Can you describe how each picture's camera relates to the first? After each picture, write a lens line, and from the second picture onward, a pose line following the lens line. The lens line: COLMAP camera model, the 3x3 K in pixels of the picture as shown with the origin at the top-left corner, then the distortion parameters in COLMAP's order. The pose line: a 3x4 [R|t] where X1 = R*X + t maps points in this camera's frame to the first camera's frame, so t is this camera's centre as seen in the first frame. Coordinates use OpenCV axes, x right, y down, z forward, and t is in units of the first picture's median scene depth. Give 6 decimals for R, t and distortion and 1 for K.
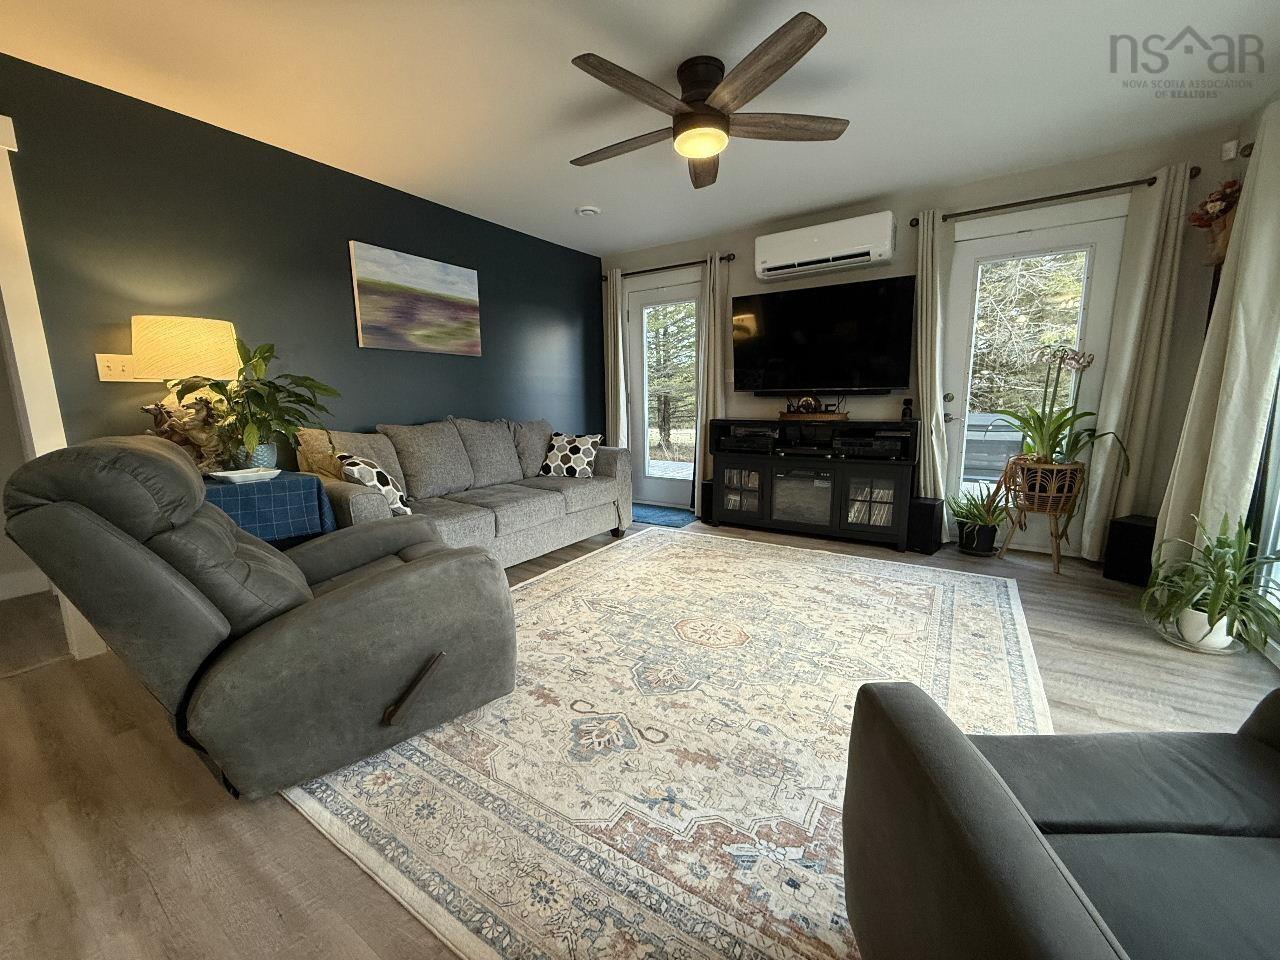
lens RADIAL K [[506.9, 0, 633.7], [0, 506.9, 480.3], [0, 0, 1]] dist [0.000300, -0.000870]
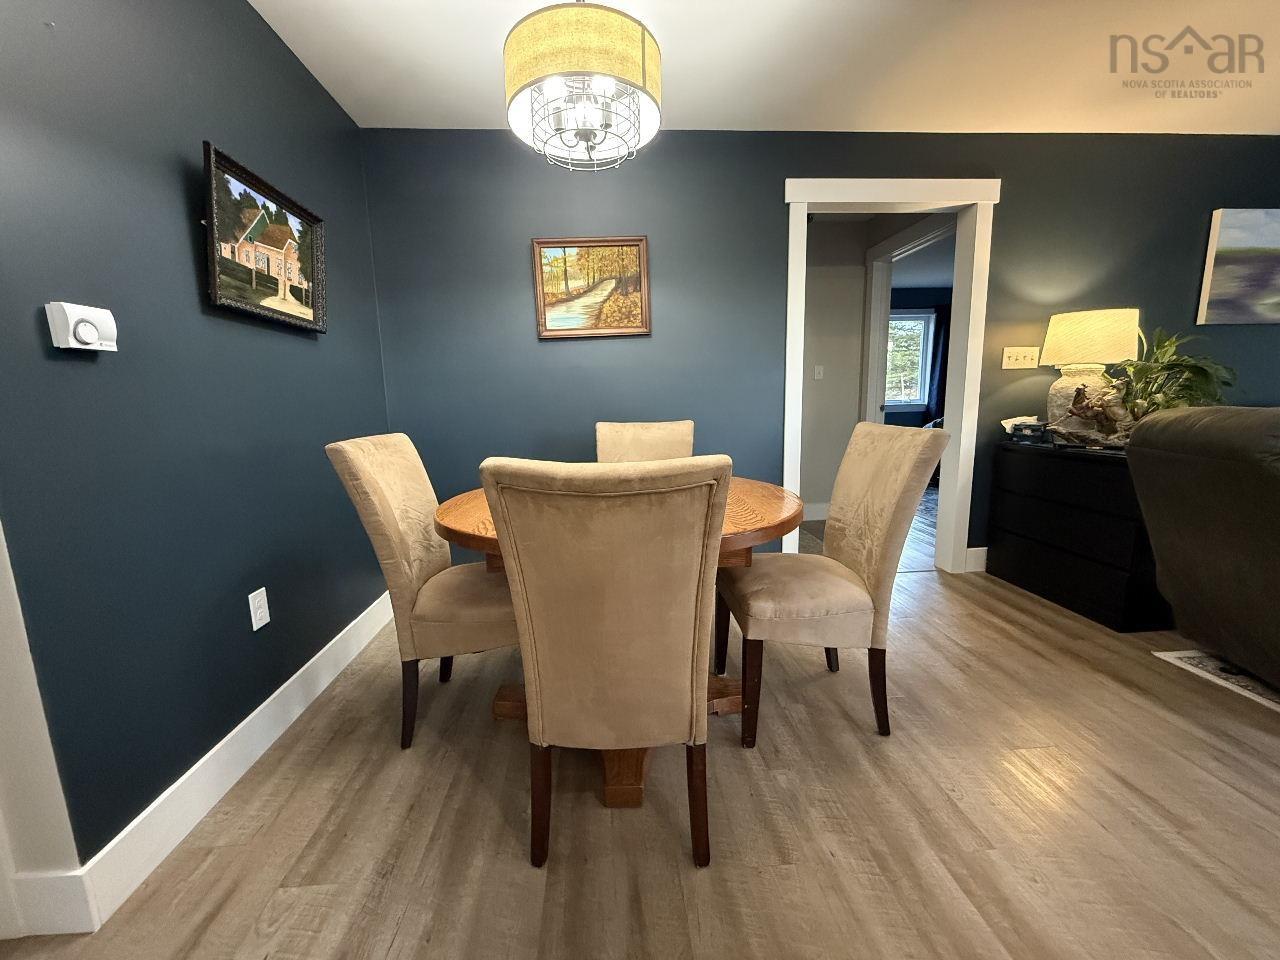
lens RADIAL K [[506.9, 0, 635.3], [0, 506.9, 480.4], [0, 0, 1]] dist [0.000300, -0.000870]
pose [[0.613507, 0.124669, -0.779786, -0.386842], [-0.111564, 0.991239, 0.070701, 0.068654], [0.781769, 0.043620, 0.622041, -0.359968]]
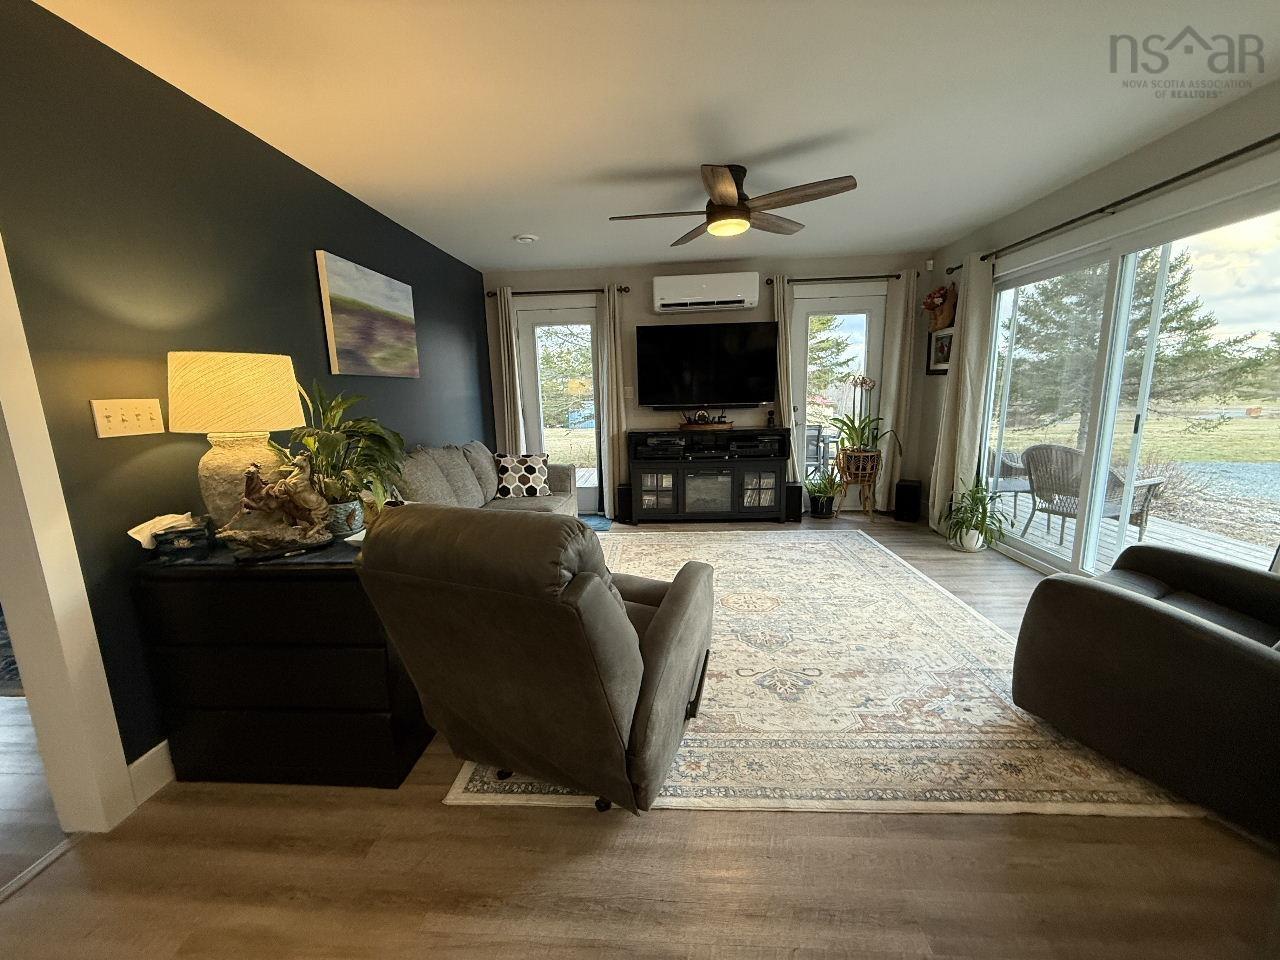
lens RADIAL K [[506.9, 0, 633.6], [0, 506.9, 480.2], [0, 0, 1]] dist [0.000300, -0.000870]
pose [[0.864558, -0.099210, 0.492644, -0.507554], [0.097029, 0.994827, 0.030061, -0.056771], [-0.493078, 0.021812, 0.869712, 0.006733]]
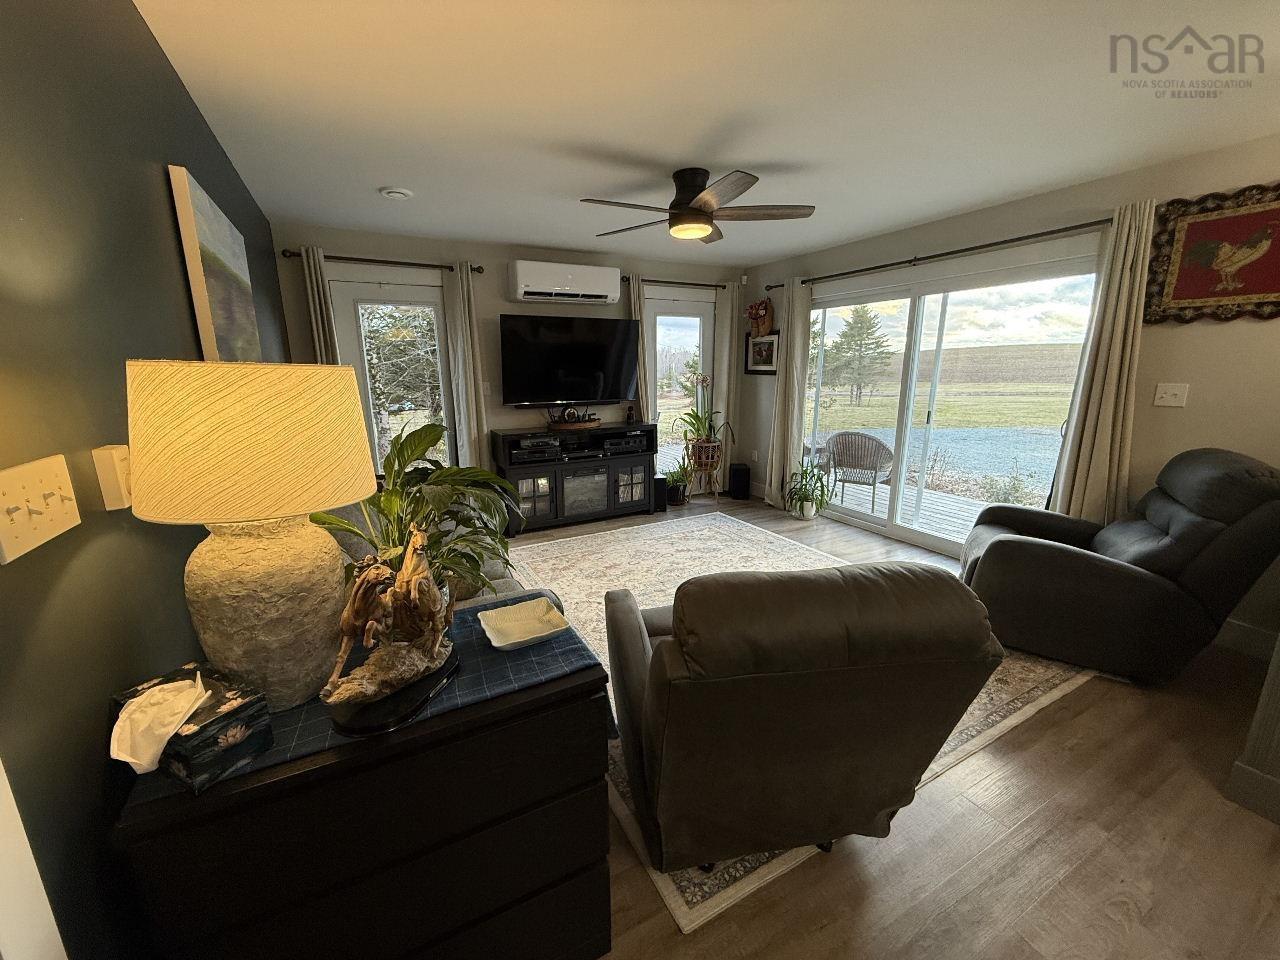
lens RADIAL K [[506.9, 0, 633.0], [0, 506.9, 480.3], [0, 0, 1]] dist [0.000300, -0.000870]
pose [[0.476832, -0.183043, 0.859724, -0.751887], [0.144435, 0.981099, 0.128776, -0.153560], [-0.867046, 0.062769, 0.494258, 0.350227]]
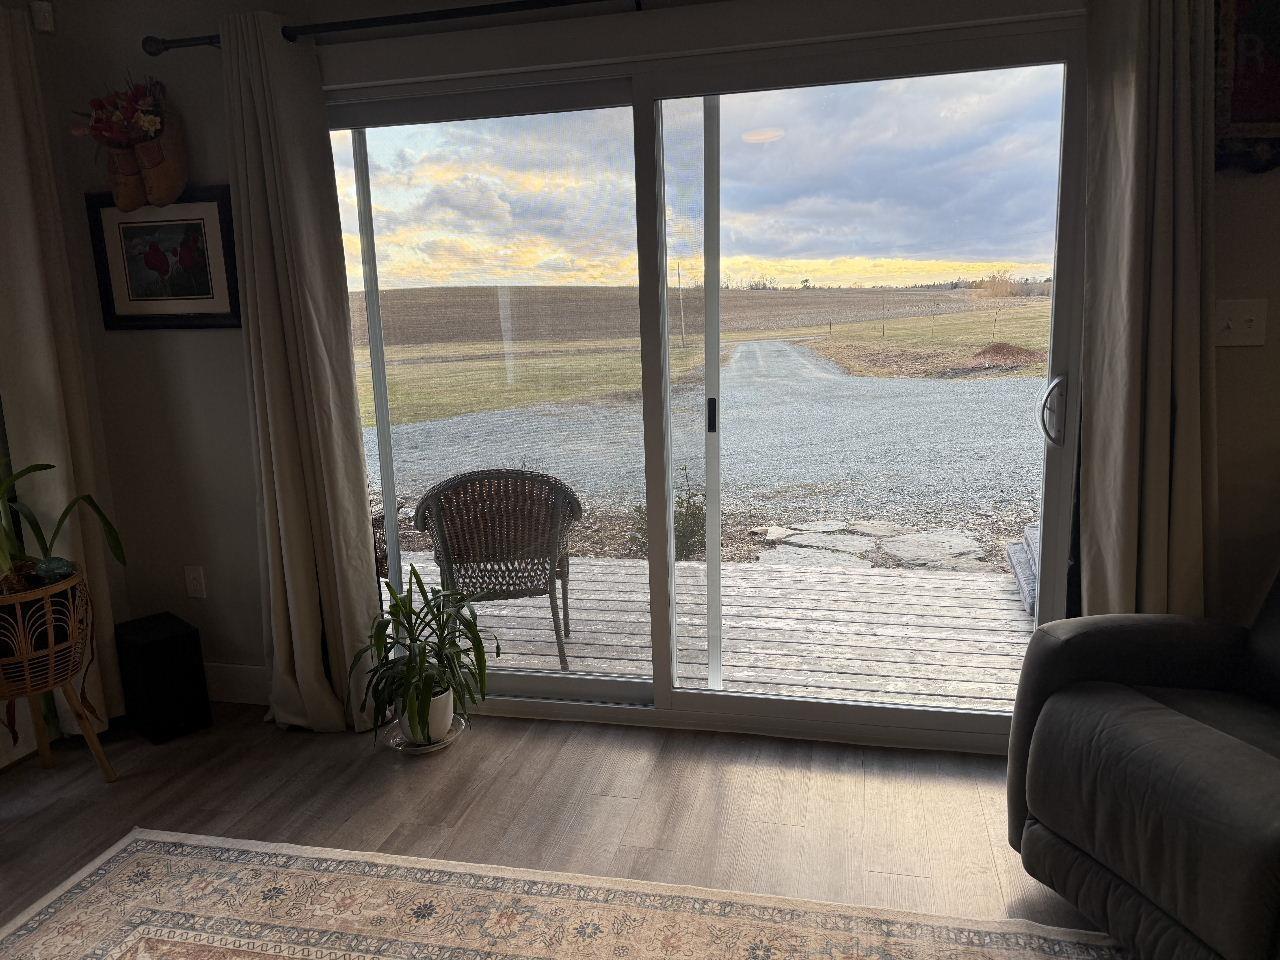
lens RADIAL K [[891.8, 0, 651.8], [0, 891.8, 481.0], [0, 0, 1]] dist [0.003450, -0.005593]
pose [[-0.356789, -0.152762, 0.921610, -0.114631], [0.190170, 0.954005, 0.231754, -0.188000], [-0.914624, 0.257950, -0.311328, 0.656194]]
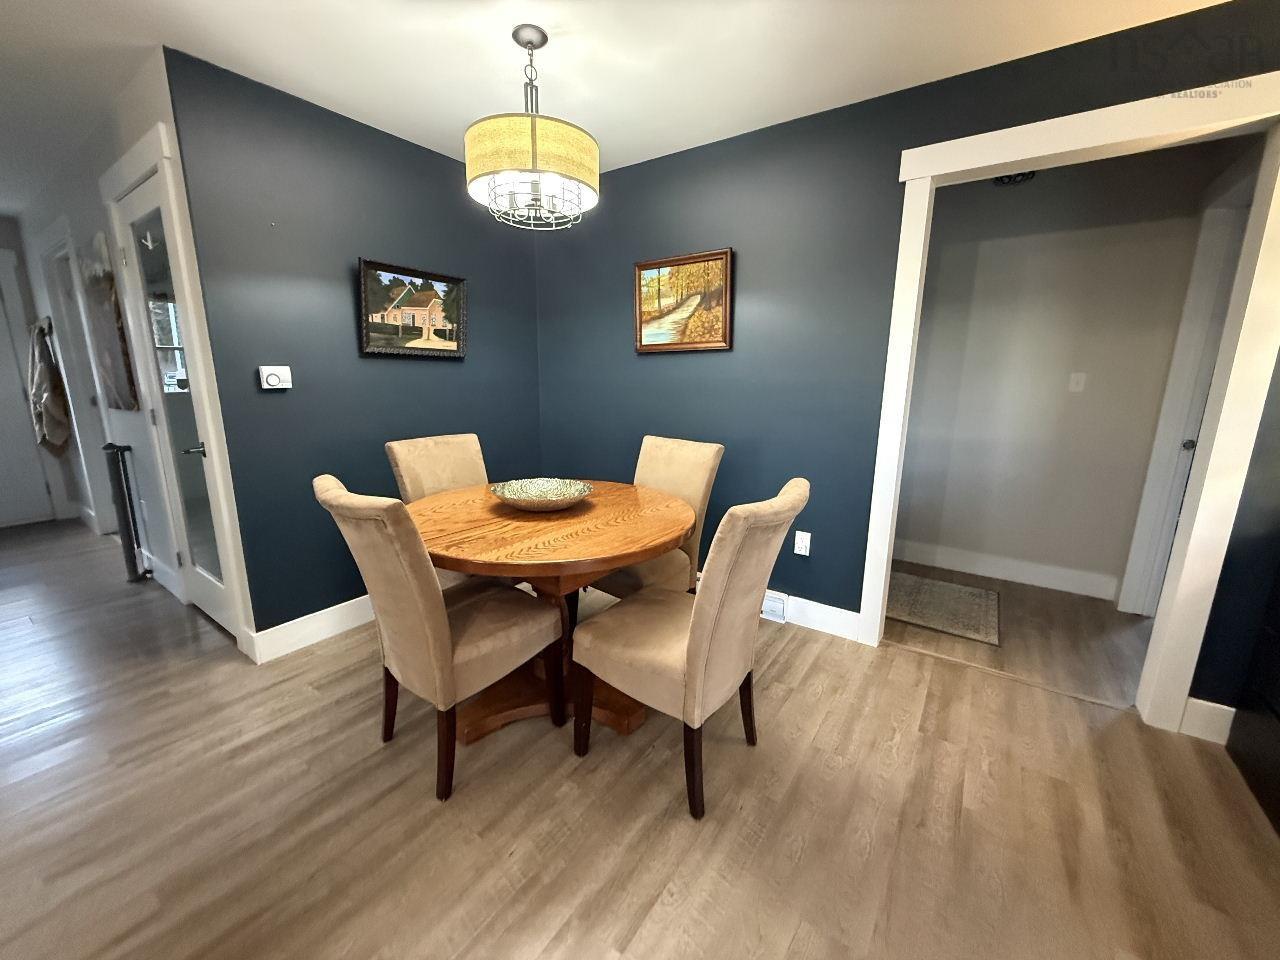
lens RADIAL K [[506.9, 0, 636.0], [0, 506.9, 481.2], [0, 0, 1]] dist [0.000300, -0.000870]
pose [[-0.019501, 0.223226, -0.974572, -0.212531], [-0.169302, 0.959943, 0.223263, -0.062599], [0.985371, 0.169351, 0.019073, 0.031147]]
